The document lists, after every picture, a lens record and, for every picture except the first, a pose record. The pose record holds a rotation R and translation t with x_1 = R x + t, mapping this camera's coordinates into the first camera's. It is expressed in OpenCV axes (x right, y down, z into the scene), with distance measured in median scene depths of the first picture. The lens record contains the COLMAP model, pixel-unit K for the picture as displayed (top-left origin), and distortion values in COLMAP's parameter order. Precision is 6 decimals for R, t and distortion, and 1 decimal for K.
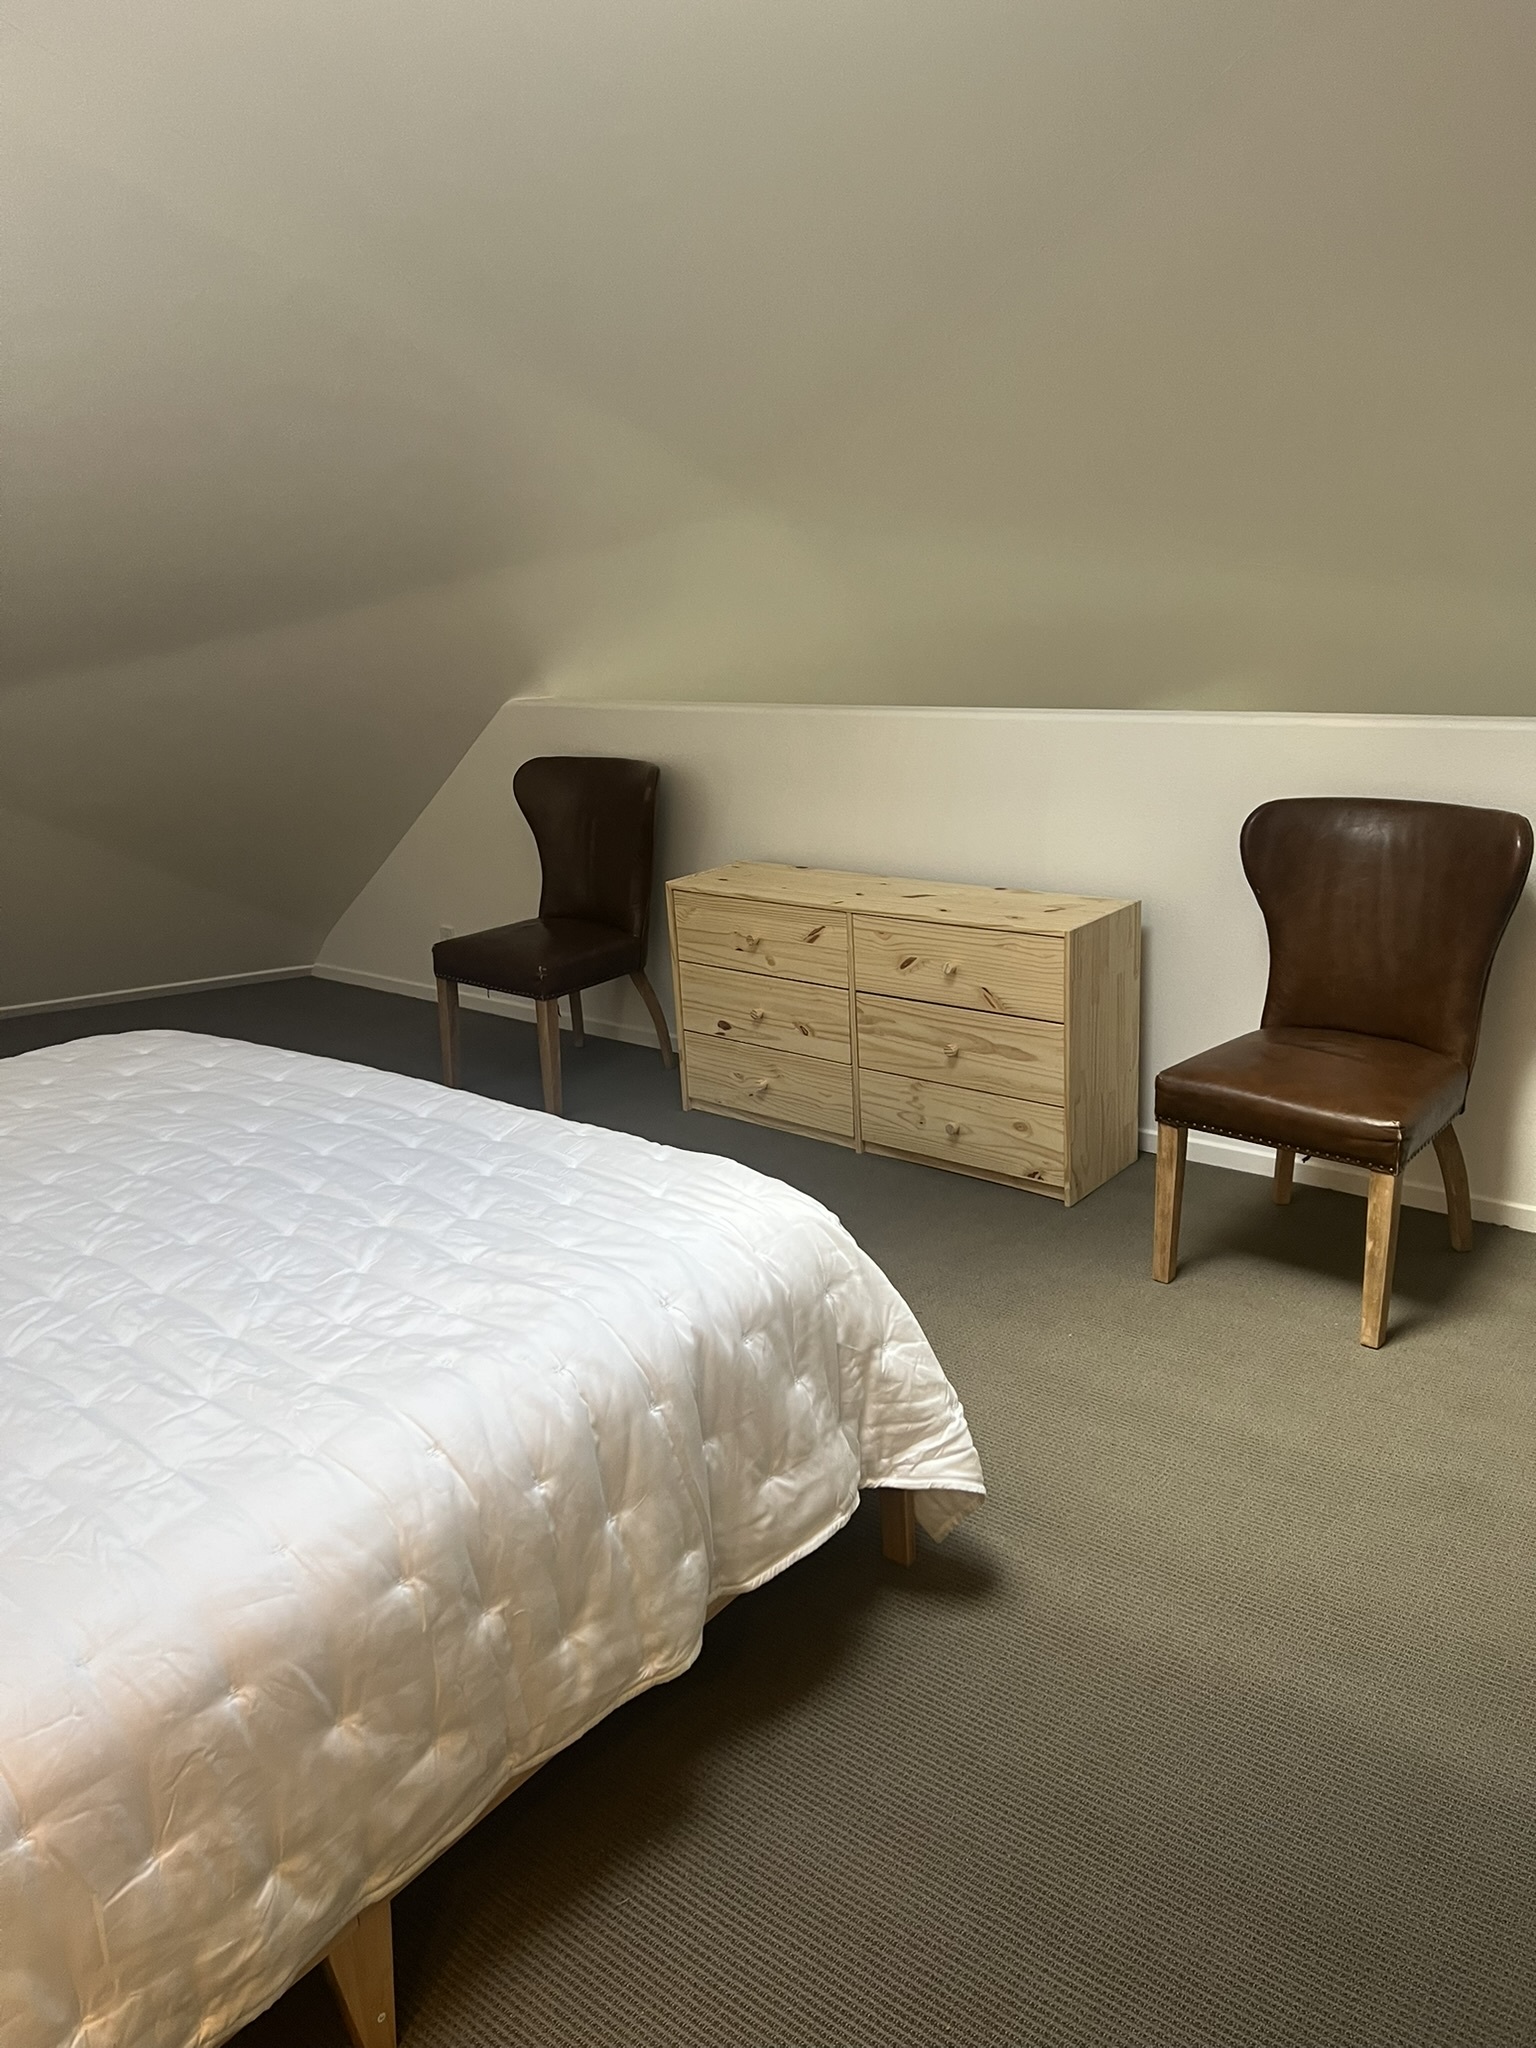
lens RADIAL K [[1522.0, 0, 768.0], [0, 1522.0, 1024.0], [0, 0, 1]] dist [0.005602, -0.007771]
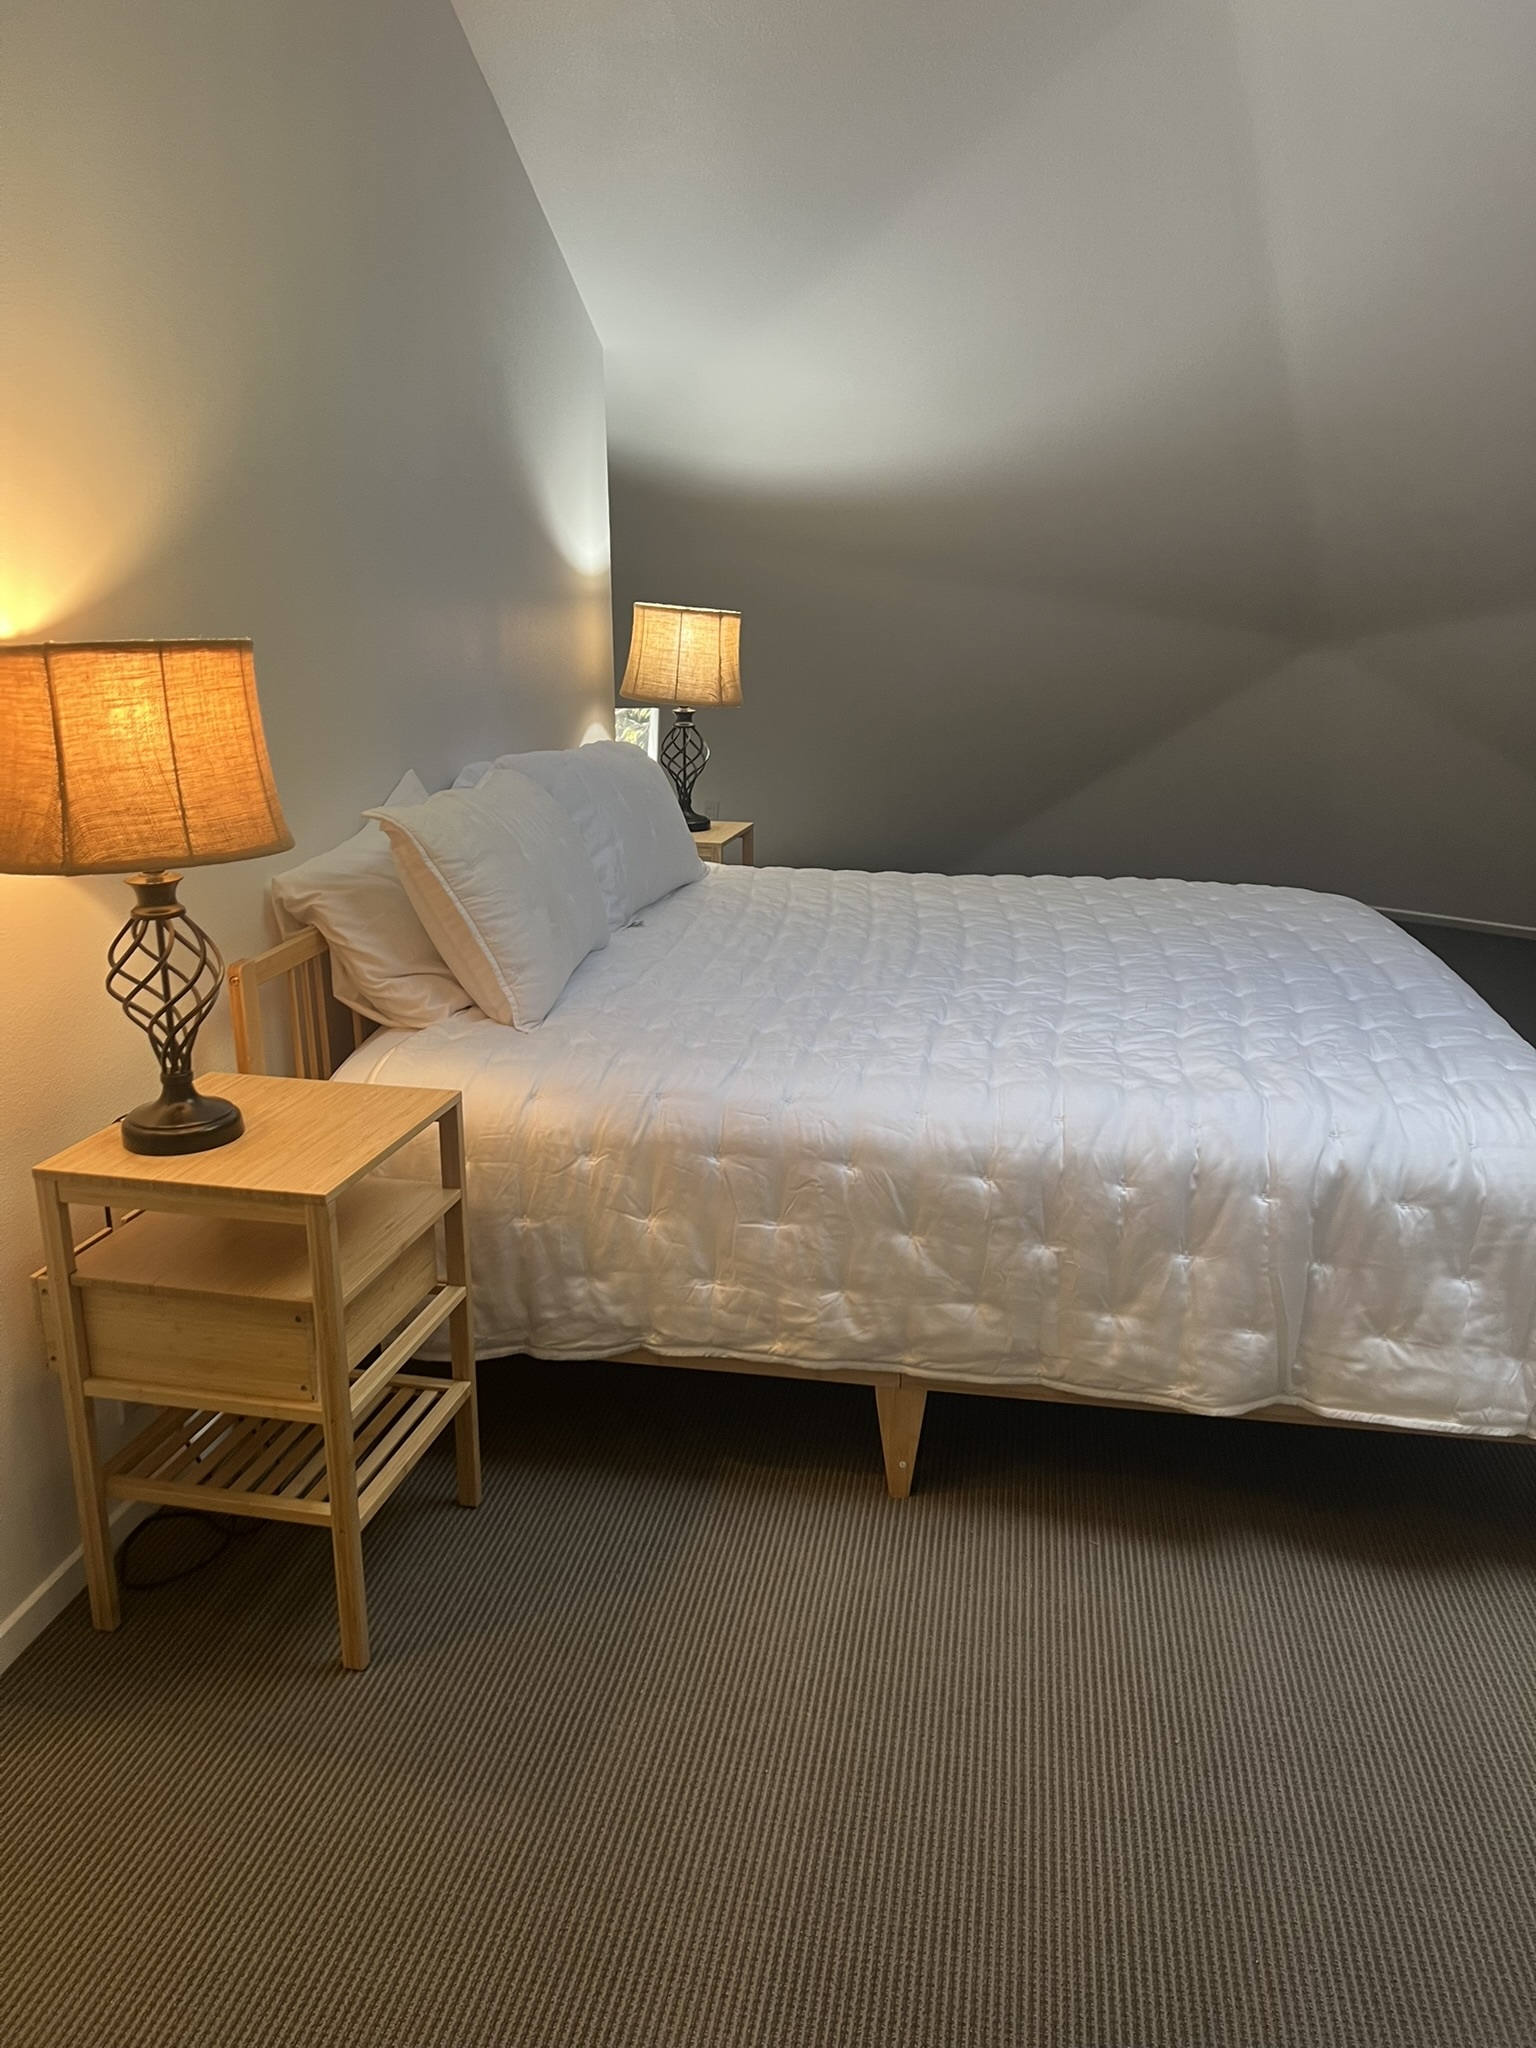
lens RADIAL K [[1522.0, 0, 768.0], [0, 1522.0, 1024.0], [0, 0, 1]] dist [0.005602, -0.007771]
pose [[0.471524, 0.297936, -0.830000, 0.707883], [-0.290196, 0.941201, 0.172992, 0.036736], [0.832737, 0.159293, 0.530259, 0.045625]]
